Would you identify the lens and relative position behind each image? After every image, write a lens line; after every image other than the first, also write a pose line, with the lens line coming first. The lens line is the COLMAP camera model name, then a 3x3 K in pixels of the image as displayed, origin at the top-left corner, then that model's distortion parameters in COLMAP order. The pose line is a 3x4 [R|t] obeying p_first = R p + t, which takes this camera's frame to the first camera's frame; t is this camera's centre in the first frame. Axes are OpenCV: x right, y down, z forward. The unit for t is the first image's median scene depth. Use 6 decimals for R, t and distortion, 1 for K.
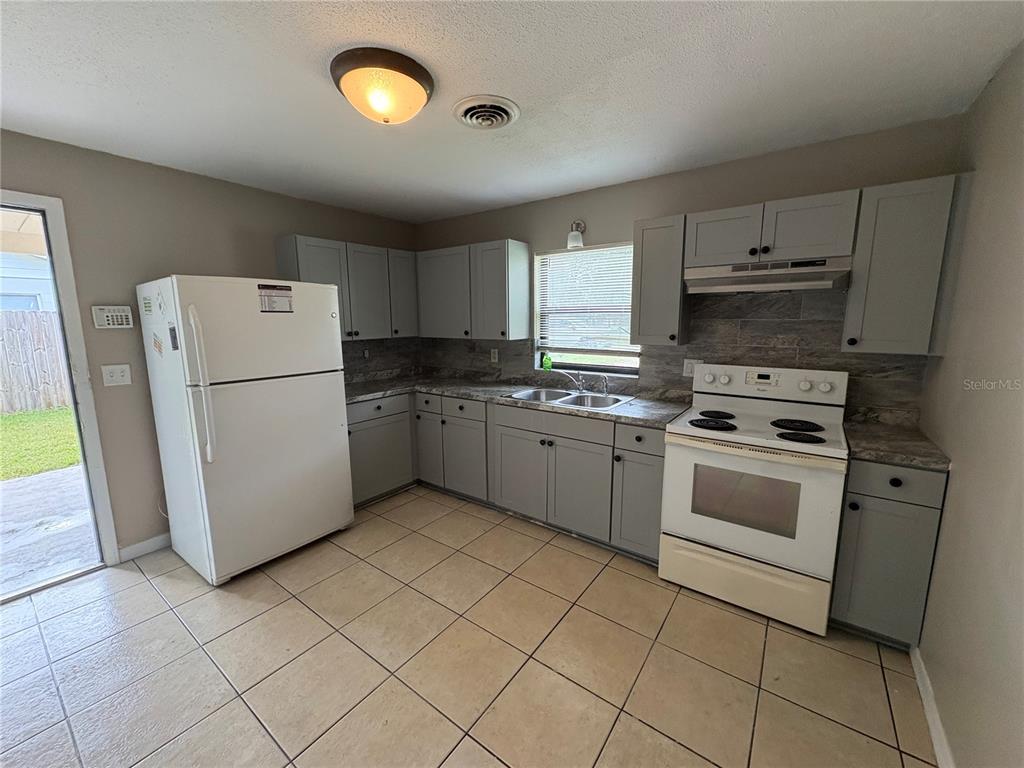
lens RADIAL K [[405.8, 0, 513.4], [0, 405.8, 383.6], [0, 0, 1]] dist [-0.001040, 0.001611]
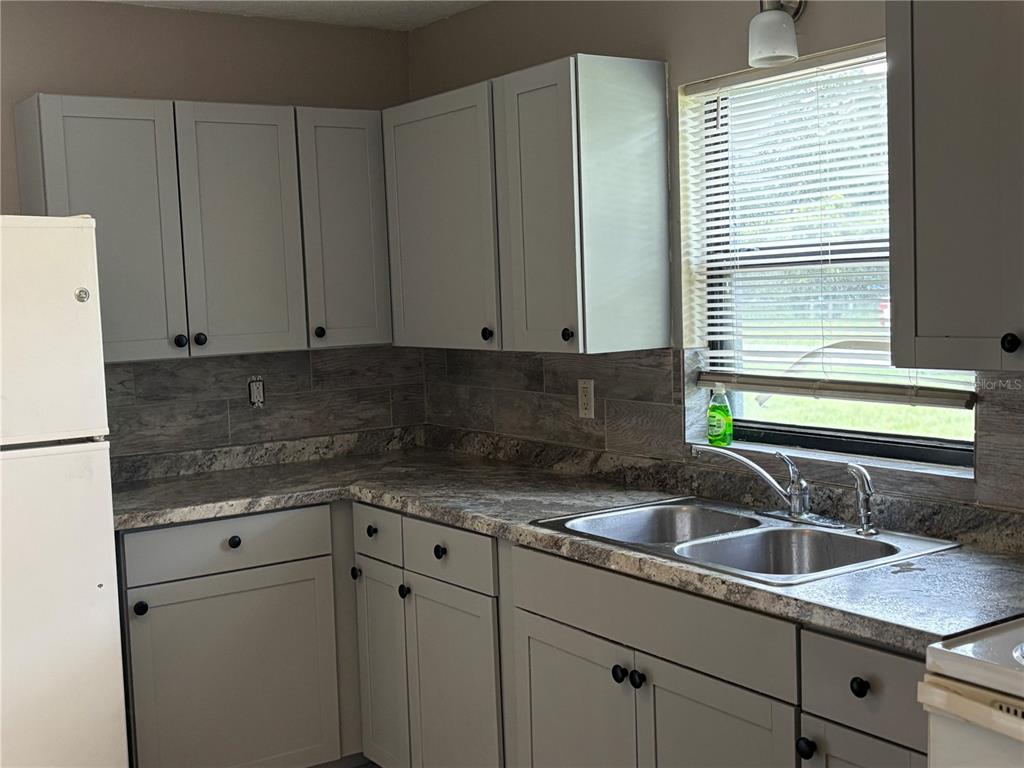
lens RADIAL K [[1220.4, 0, 506.3], [0, 1220.4, 392.6], [0, 0, 1]] dist [0.064979, 0.000000]
pose [[0.940894, 0.001117, -0.338699, 0.288284], [-0.023744, 0.997752, -0.062670, -0.011831], [0.337868, 0.067008, 0.938805, 0.044969]]
